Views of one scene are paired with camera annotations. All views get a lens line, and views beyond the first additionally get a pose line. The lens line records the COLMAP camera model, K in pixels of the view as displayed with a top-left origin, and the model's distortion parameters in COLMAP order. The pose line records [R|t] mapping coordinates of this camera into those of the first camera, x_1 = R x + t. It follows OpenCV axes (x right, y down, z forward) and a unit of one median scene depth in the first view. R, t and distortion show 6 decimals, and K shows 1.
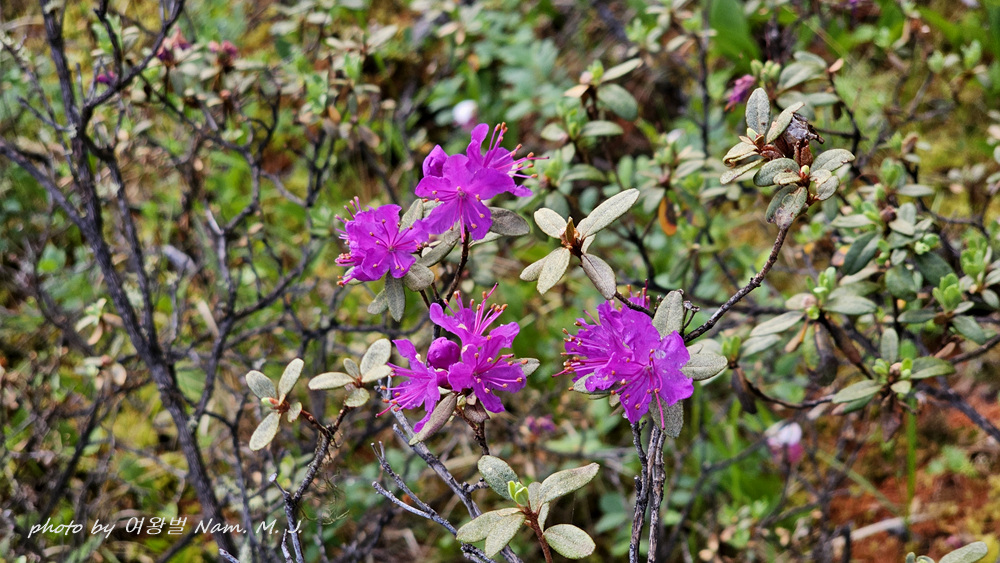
lens RADIAL K [[2092.0, 0, 500.2], [0, 2092.0, 281.9], [0, 0, 1]] dist [-0.193254, 0.000000]
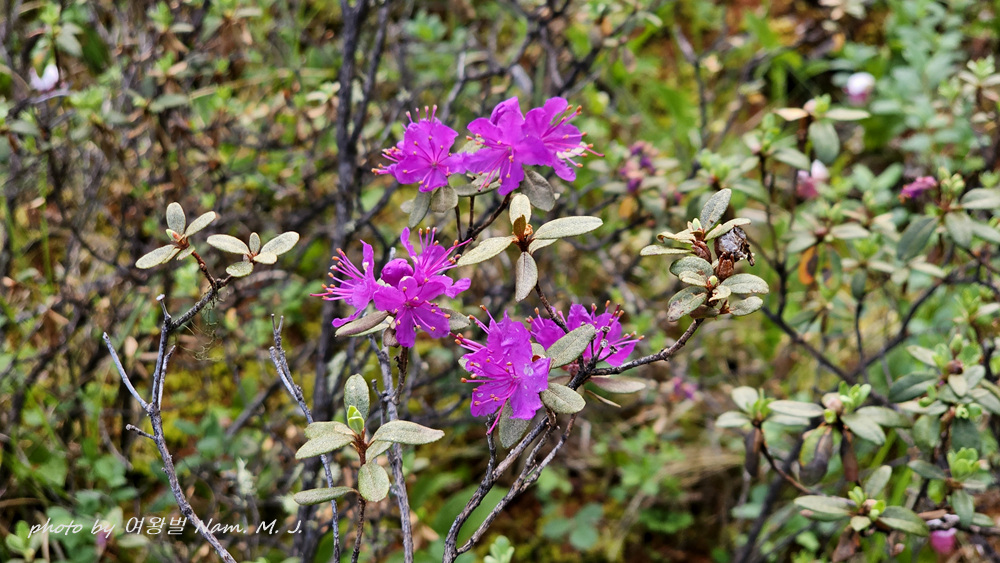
lens RADIAL K [[2092.0, 0, 500.2], [0, 2092.0, 280.8], [0, 0, 1]] dist [-0.193254, 0.000000]
pose [[0.852906, 0.473513, -0.219855, 0.206434], [-0.455489, 0.880723, 0.129833, -0.101502], [0.255109, -0.010594, 0.966854, -0.012644]]
